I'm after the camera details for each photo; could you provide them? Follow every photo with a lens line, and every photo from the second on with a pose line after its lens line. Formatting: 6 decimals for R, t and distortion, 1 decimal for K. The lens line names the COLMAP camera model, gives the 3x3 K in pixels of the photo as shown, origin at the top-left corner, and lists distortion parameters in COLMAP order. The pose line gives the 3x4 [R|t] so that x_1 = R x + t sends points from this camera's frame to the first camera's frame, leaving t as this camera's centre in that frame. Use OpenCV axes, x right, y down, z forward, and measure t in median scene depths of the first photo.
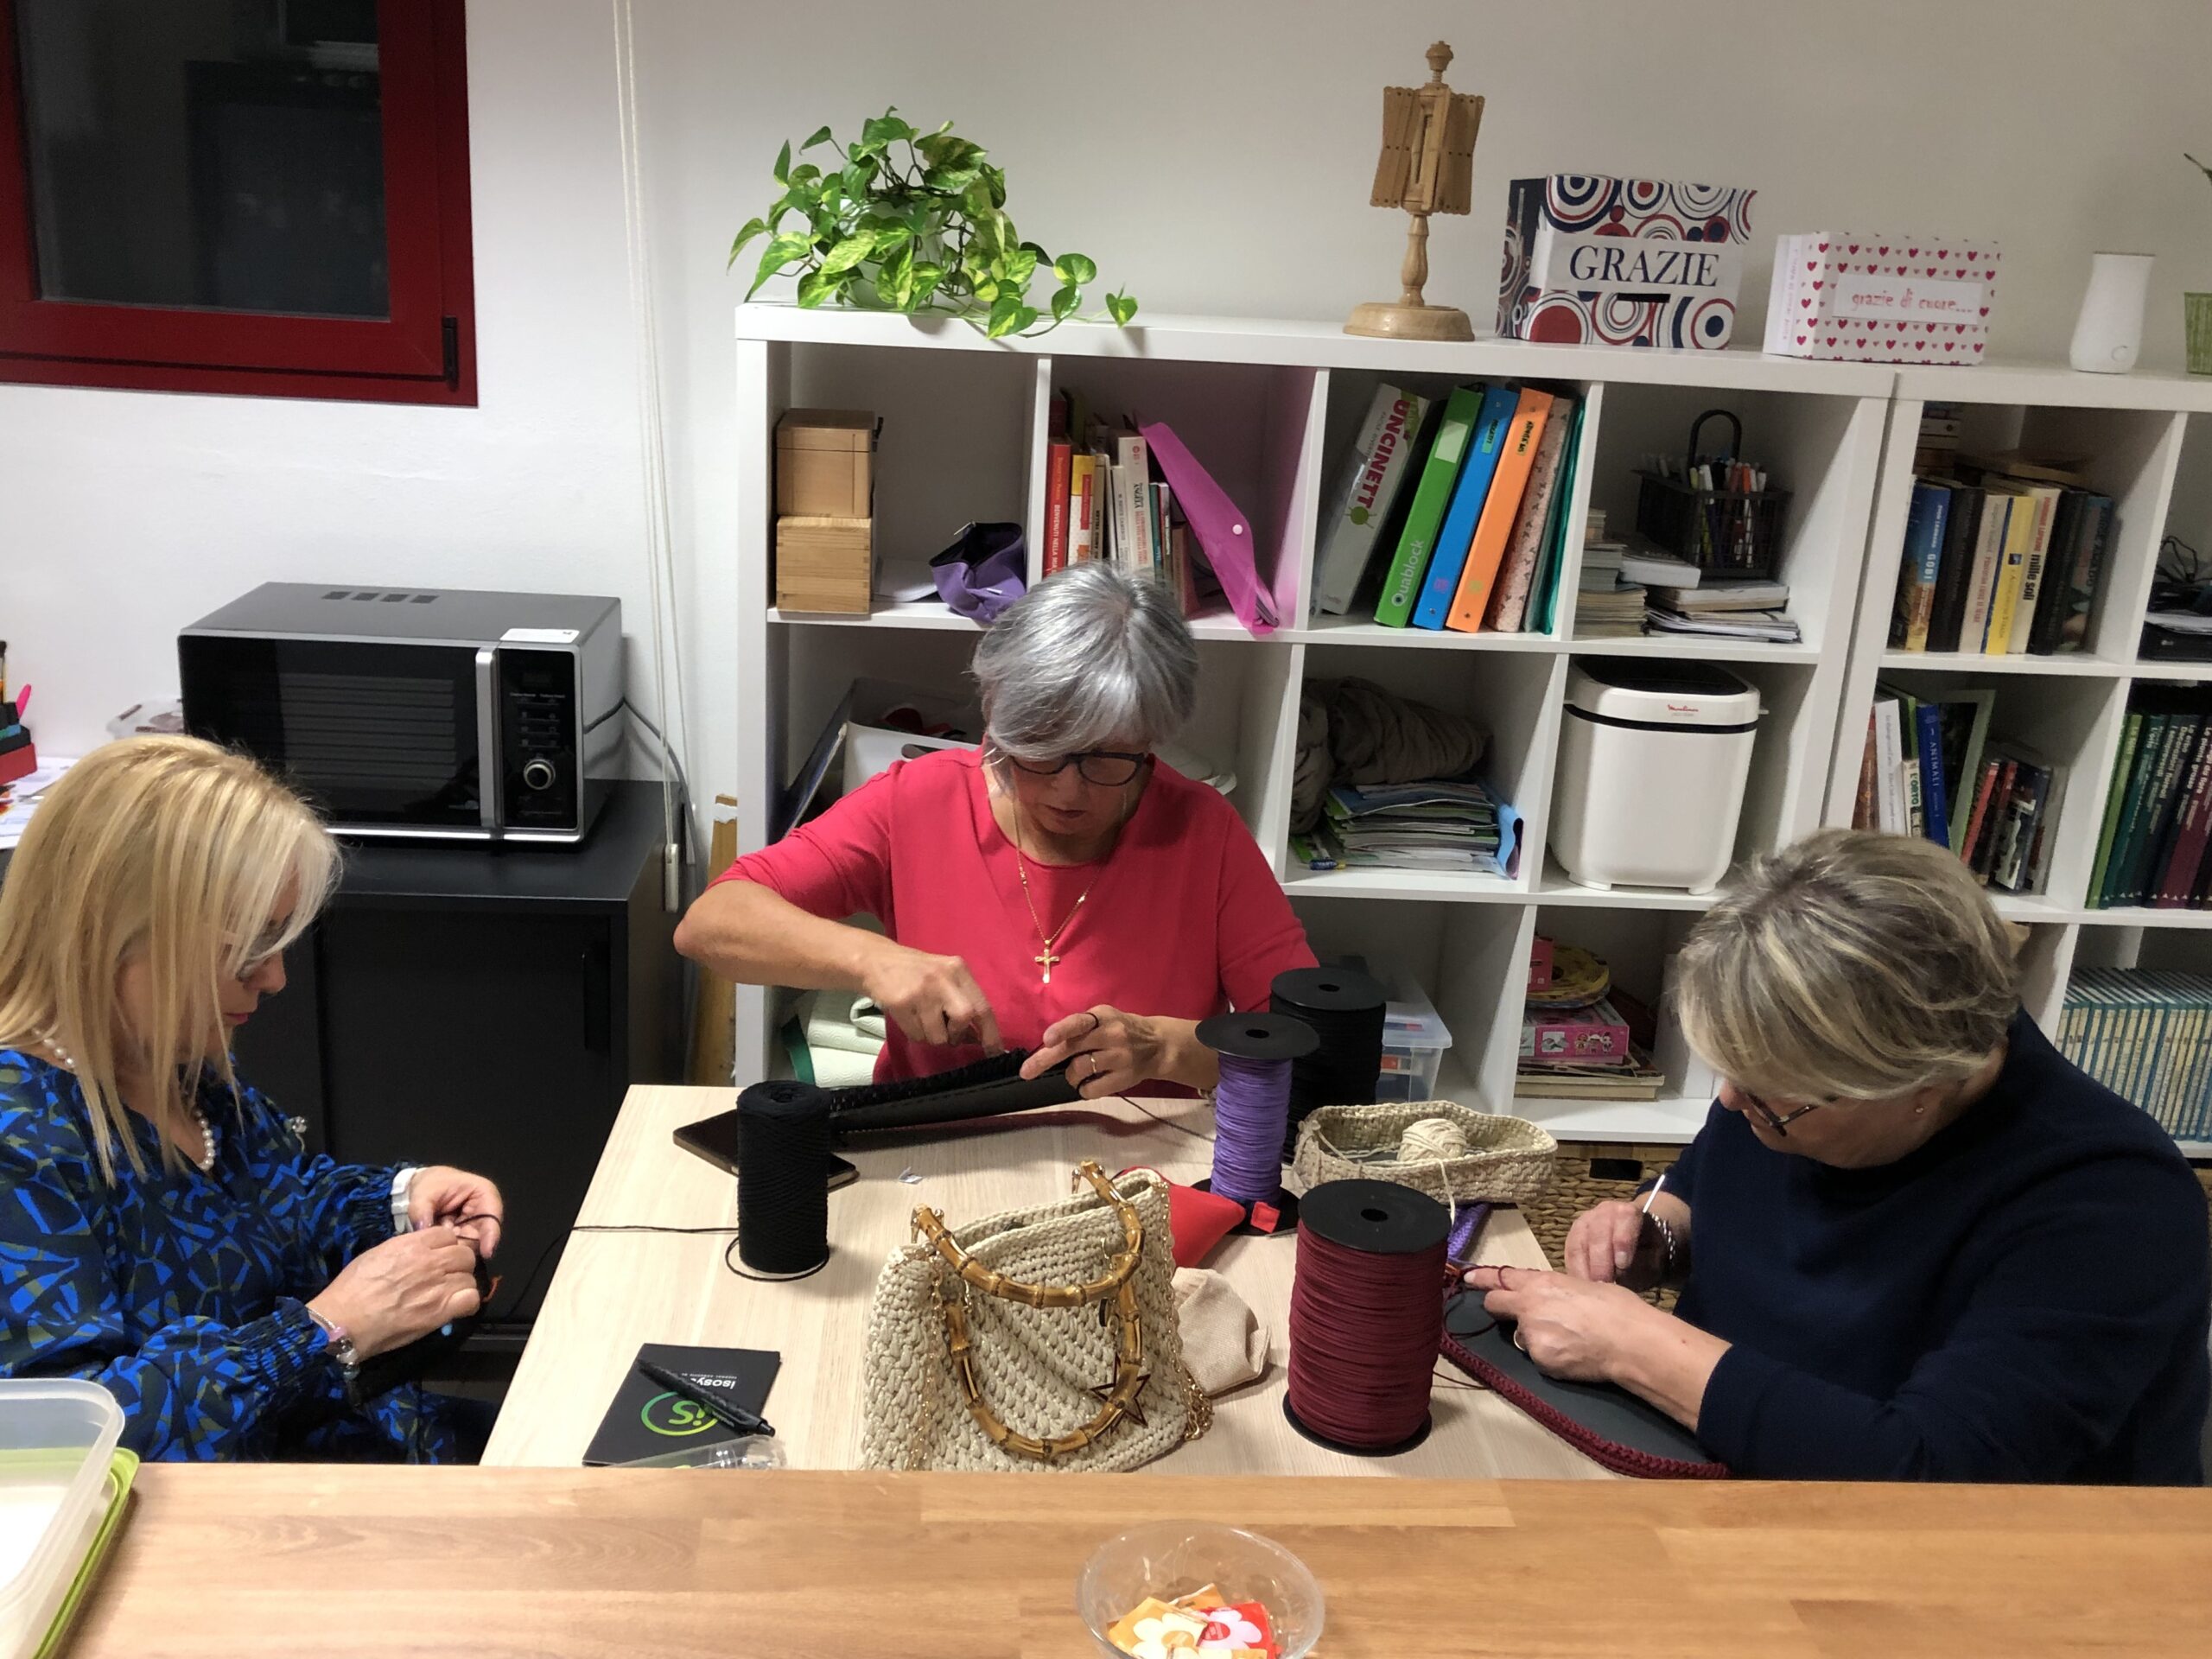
lens RADIAL K [[2017.8, 0, 1103.5], [0, 2017.8, 840.0], [0, 0, 1]] dist [0.015039, 0.000000]
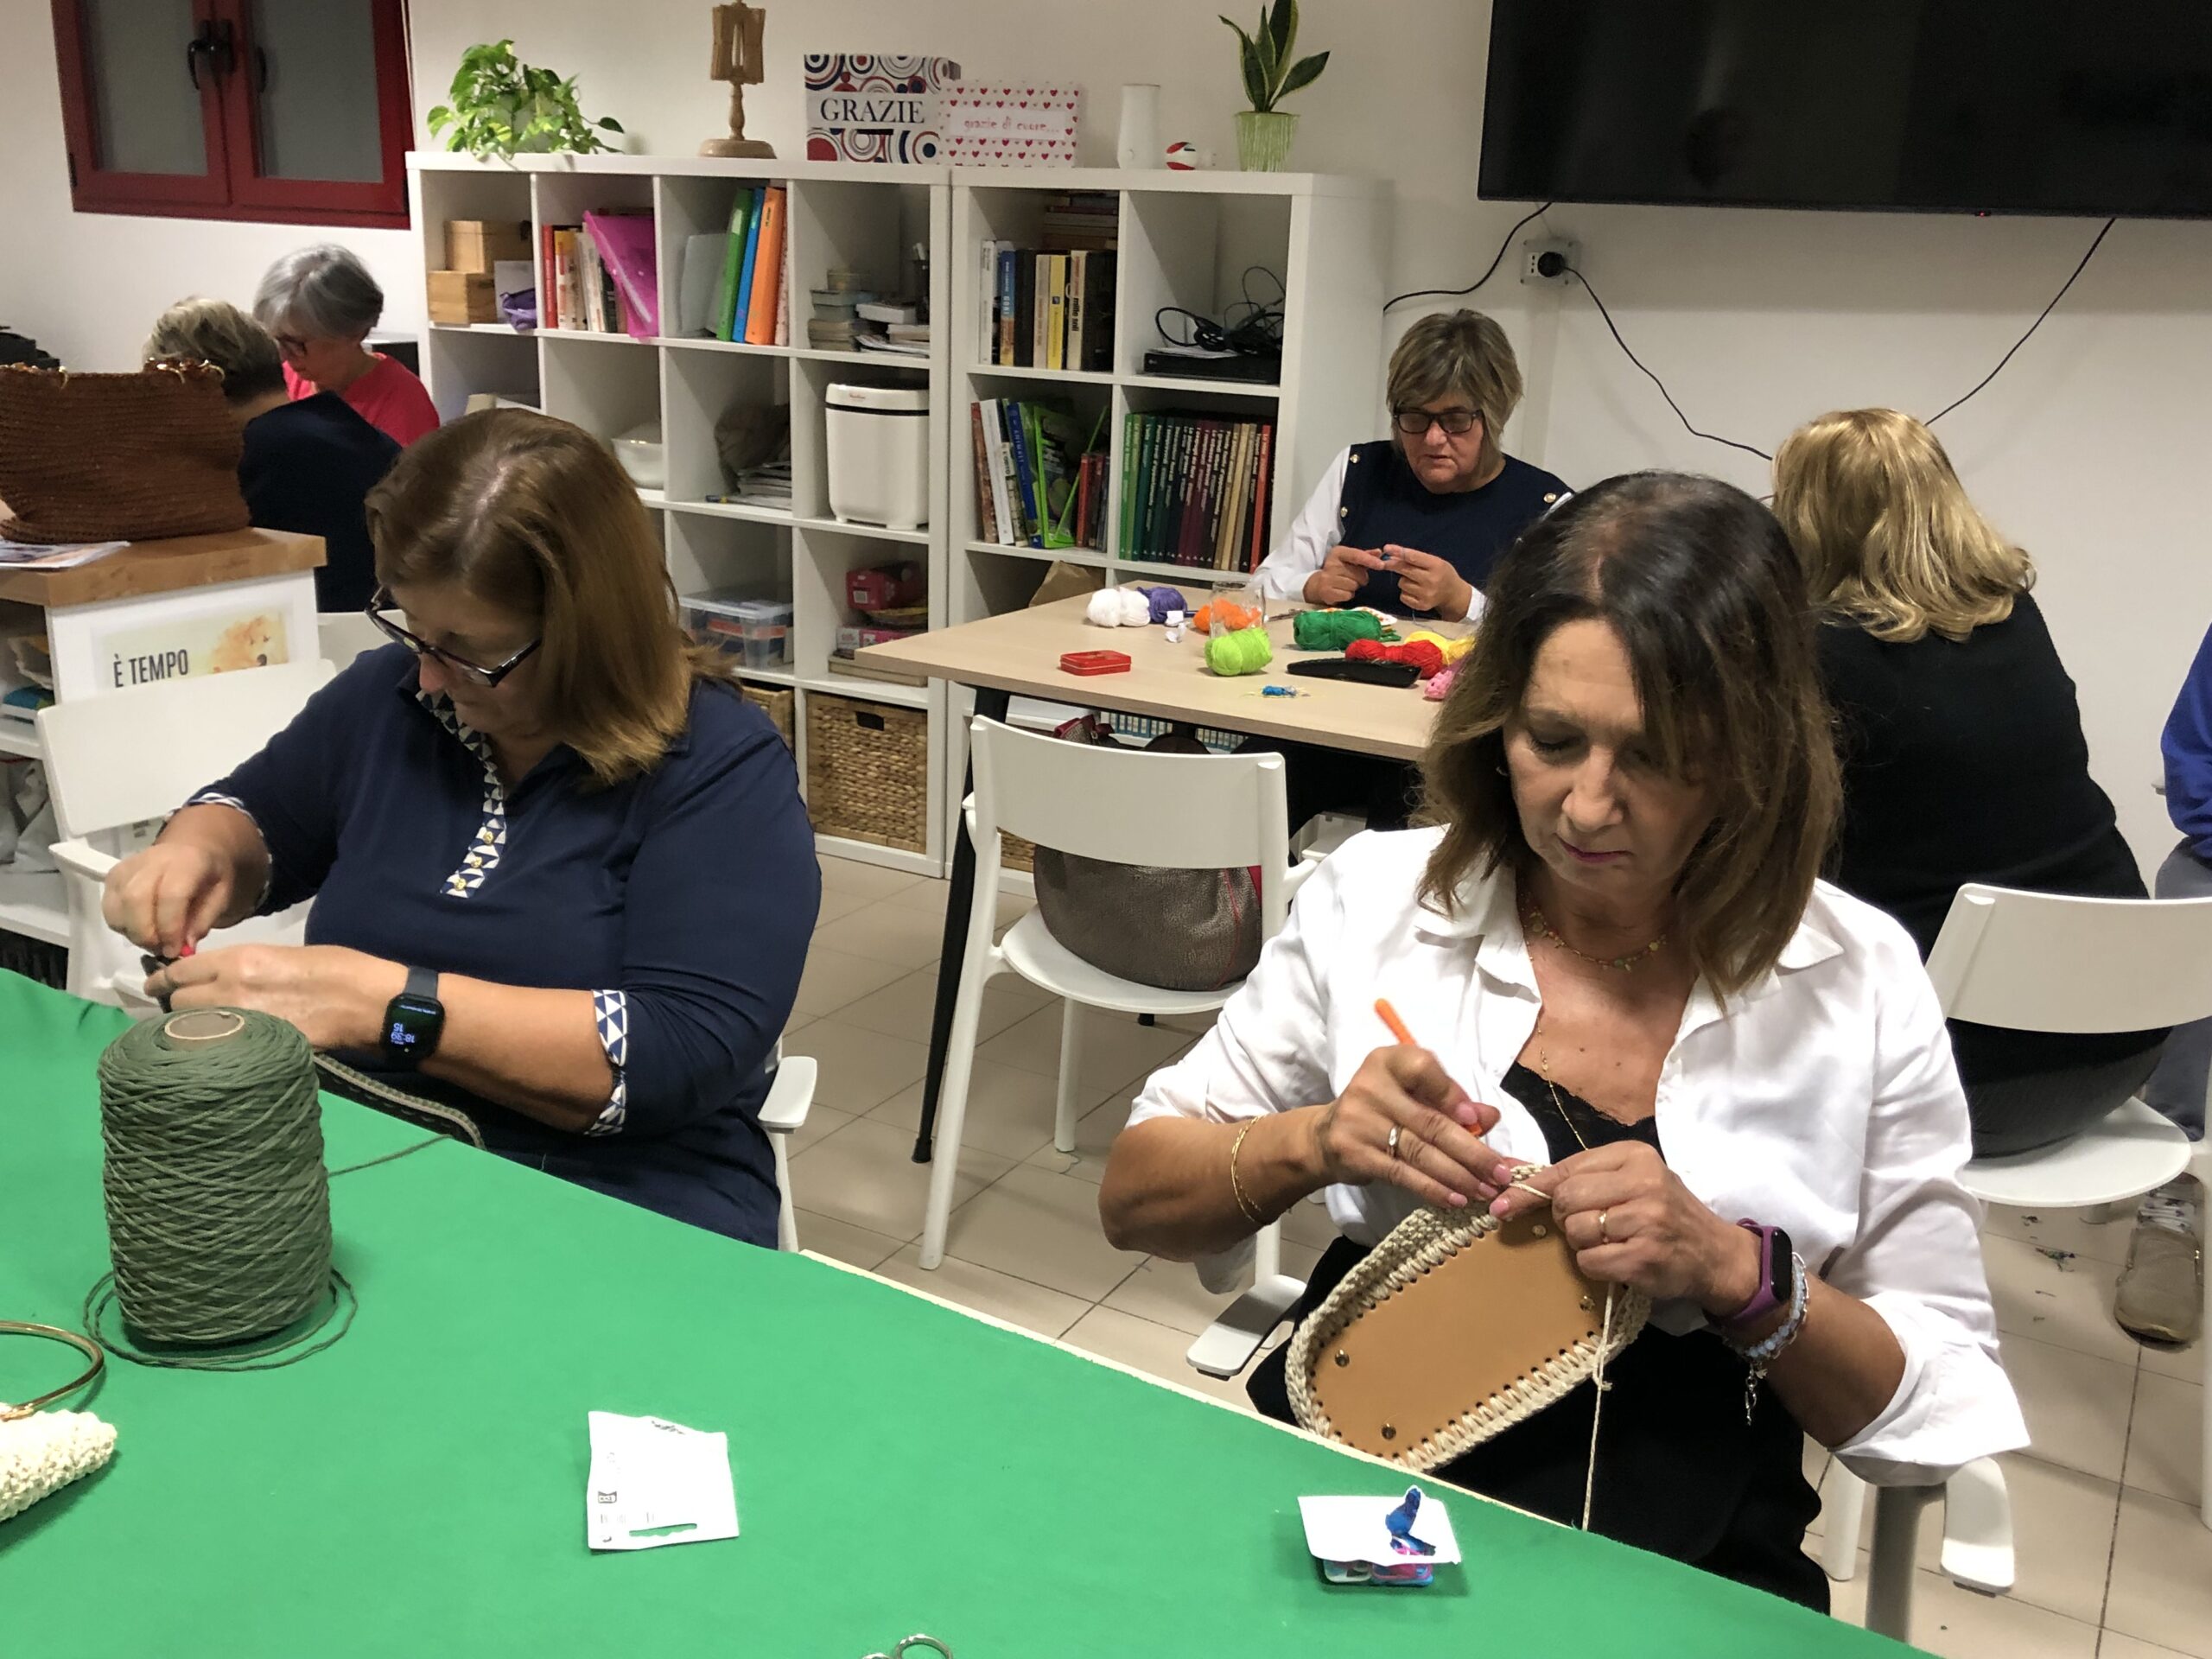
lens RADIAL K [[2017.8, 0, 1106.1], [0, 2017.8, 820.6], [0, 0, 1]] dist [0.015039, 0.000000]
pose [[0.826935, 0.134312, -0.546021, 1.326942], [-0.152264, 0.988261, 0.012495, 0.206367], [0.541289, 0.072807, 0.837678, -0.161735]]
